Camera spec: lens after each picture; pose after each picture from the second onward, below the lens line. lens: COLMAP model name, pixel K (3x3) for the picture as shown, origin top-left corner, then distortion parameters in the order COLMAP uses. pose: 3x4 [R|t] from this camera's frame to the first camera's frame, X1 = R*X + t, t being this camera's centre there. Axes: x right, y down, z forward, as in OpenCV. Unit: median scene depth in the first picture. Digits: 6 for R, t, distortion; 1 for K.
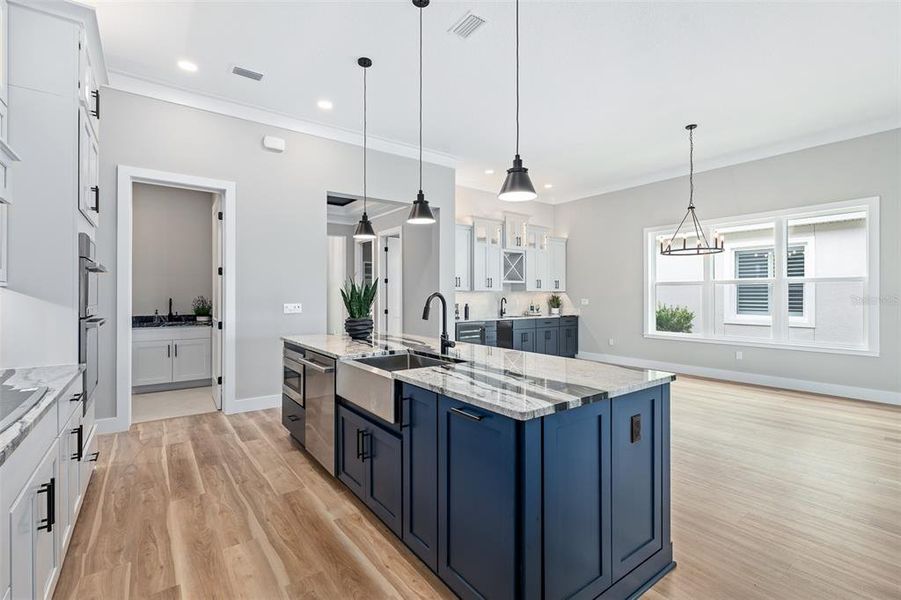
lens RADIAL K [[404.1, 0, 453.6], [0, 404.1, 295.7], [0, 0, 1]] dist [-0.007609, 0.001770]
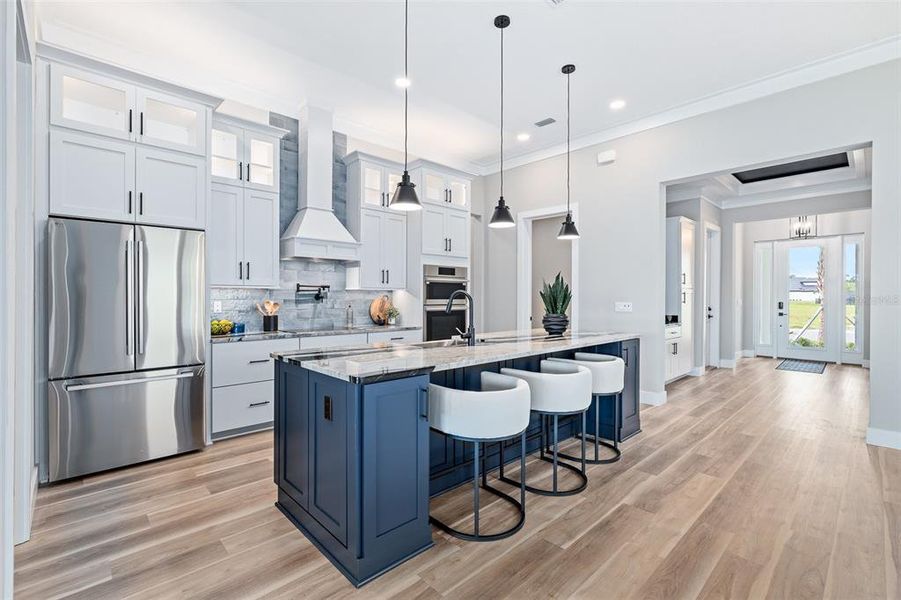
lens RADIAL K [[404.1, 0, 449.4], [0, 404.1, 298.7], [0, 0, 1]] dist [-0.007609, 0.001770]
pose [[0.111145, 0.004989, -0.993792, 0.387298], [-0.002485, 0.999986, 0.004742, 0.004449], [0.993801, 0.001942, 0.111156, 0.286388]]
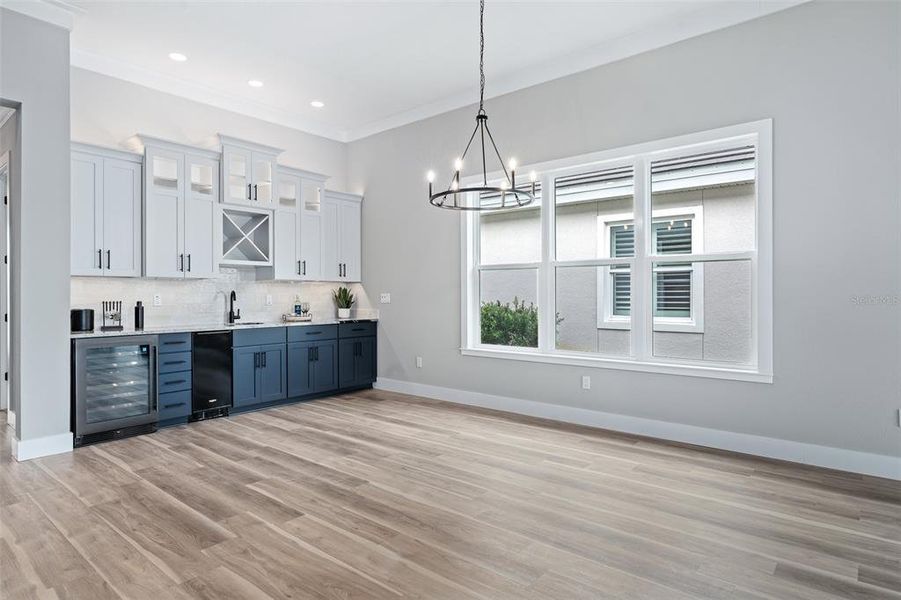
lens RADIAL K [[505.0, 0, 449.3], [0, 505.0, 295.3], [0, 0, 1]] dist [-0.005384, 0.001308]
pose [[0.973621, -0.001799, 0.228163, 0.271035], [0.001652, 0.999998, 0.000836, 0.011723], [-0.228164, -0.000437, 0.973623, 0.244458]]
